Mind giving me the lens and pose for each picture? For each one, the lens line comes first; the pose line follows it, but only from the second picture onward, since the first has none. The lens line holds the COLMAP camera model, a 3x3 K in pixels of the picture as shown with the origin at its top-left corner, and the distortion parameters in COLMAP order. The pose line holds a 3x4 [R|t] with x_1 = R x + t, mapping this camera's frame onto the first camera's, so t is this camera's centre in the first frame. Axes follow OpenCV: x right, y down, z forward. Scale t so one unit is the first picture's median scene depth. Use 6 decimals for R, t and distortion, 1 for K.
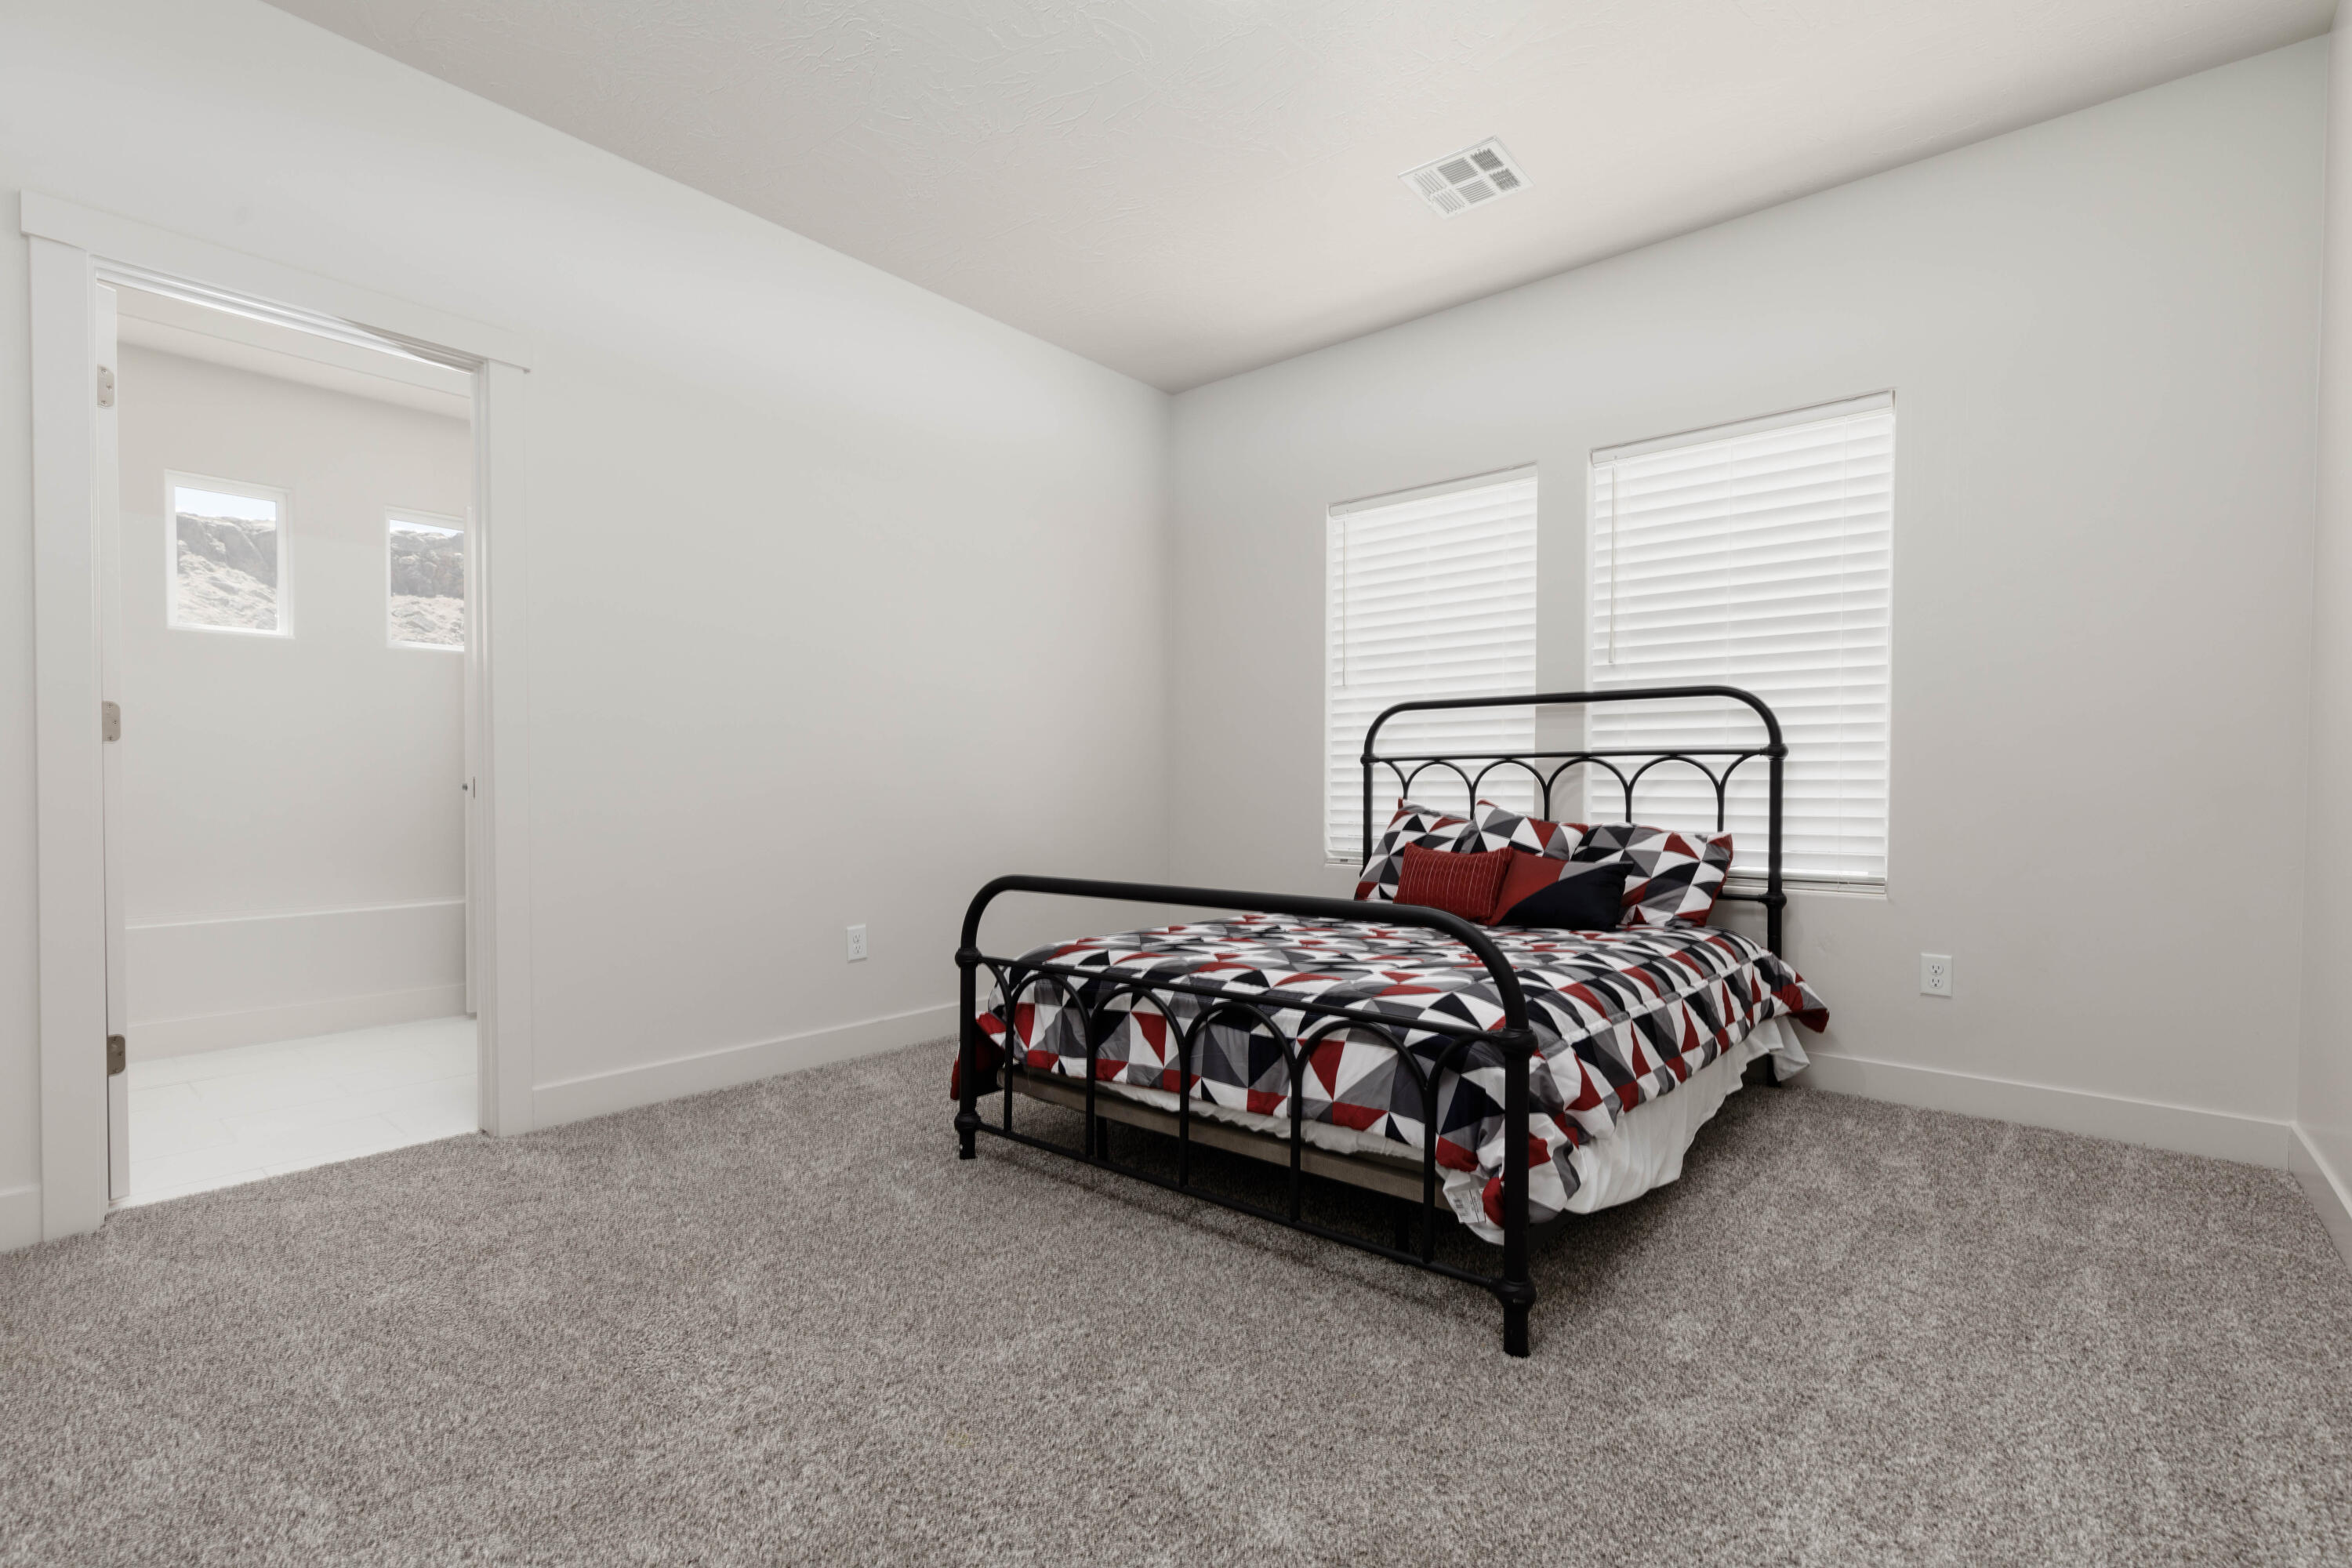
lens RADIAL K [[1067.5, 0, 1183.2], [0, 1067.5, 783.6], [0, 0, 1]] dist [0.004381, 0.000532]
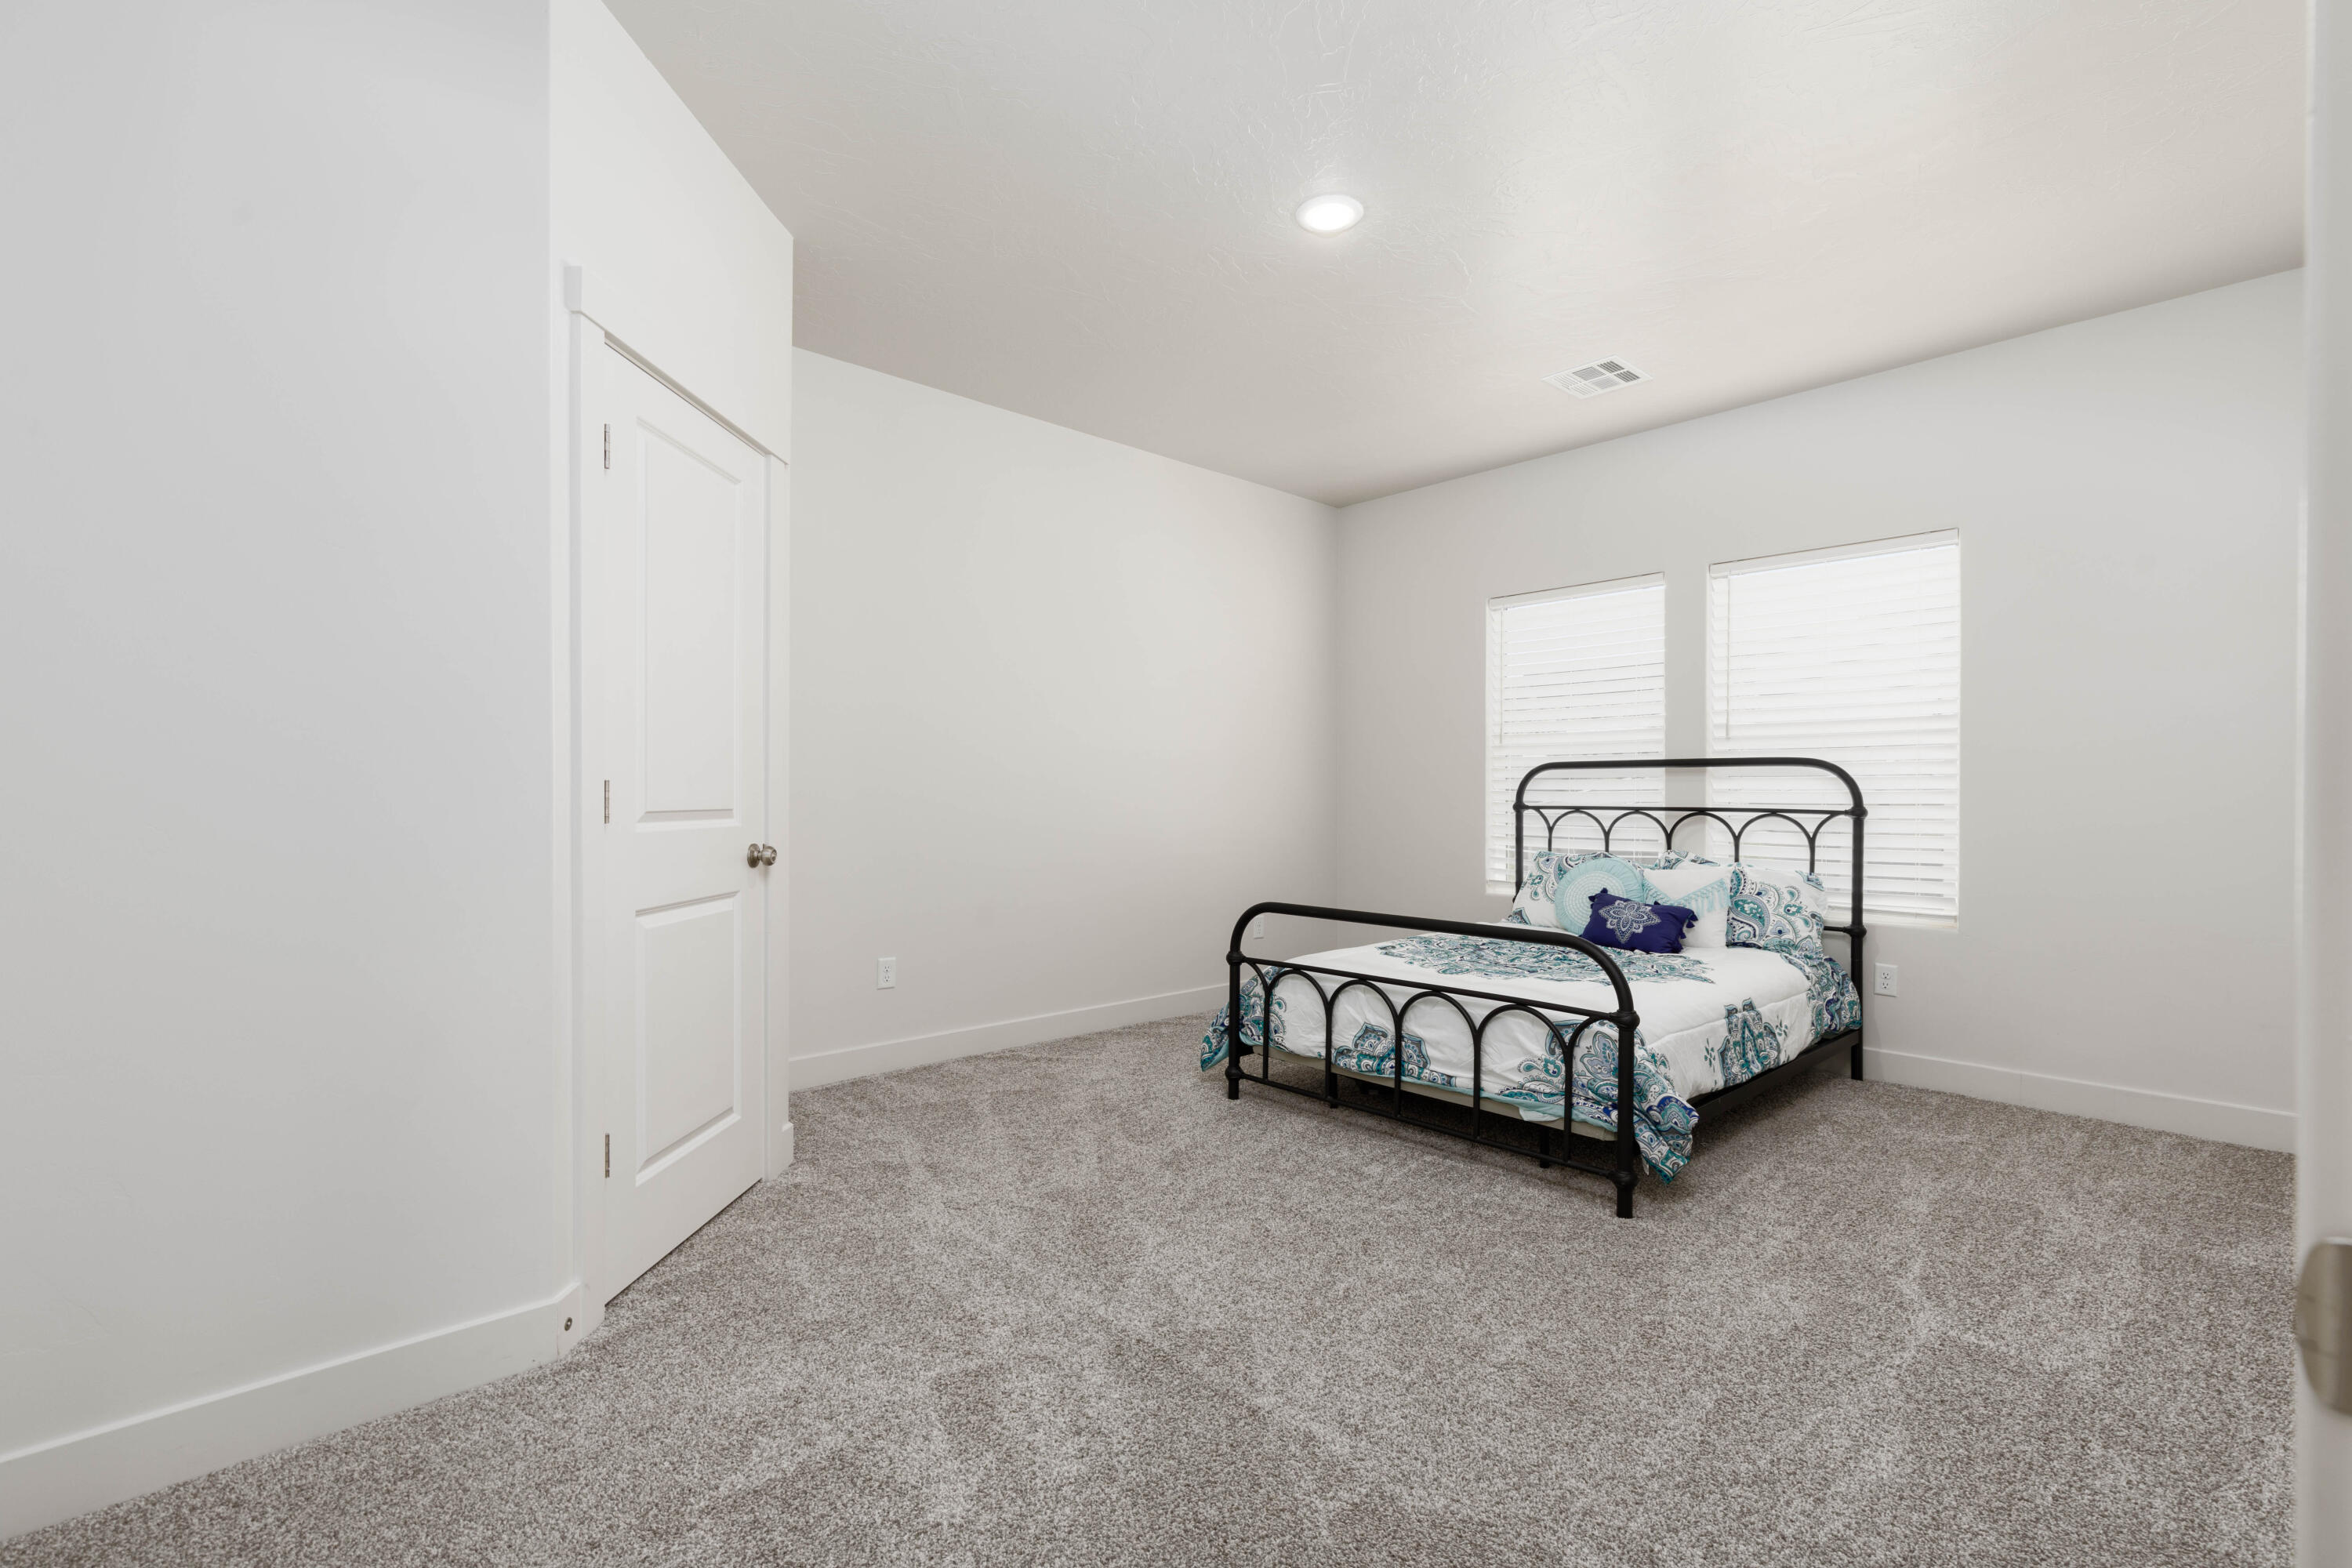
lens RADIAL K [[1067.5, 0, 1169.9], [0, 1067.5, 793.9], [0, 0, 1]] dist [0.004381, 0.000532]
pose [[0.989725, -0.000944, -0.142980, -0.064669], [-0.001665, 0.999834, -0.018124, -0.026196], [0.142974, 0.018176, 0.989560, -0.353904]]
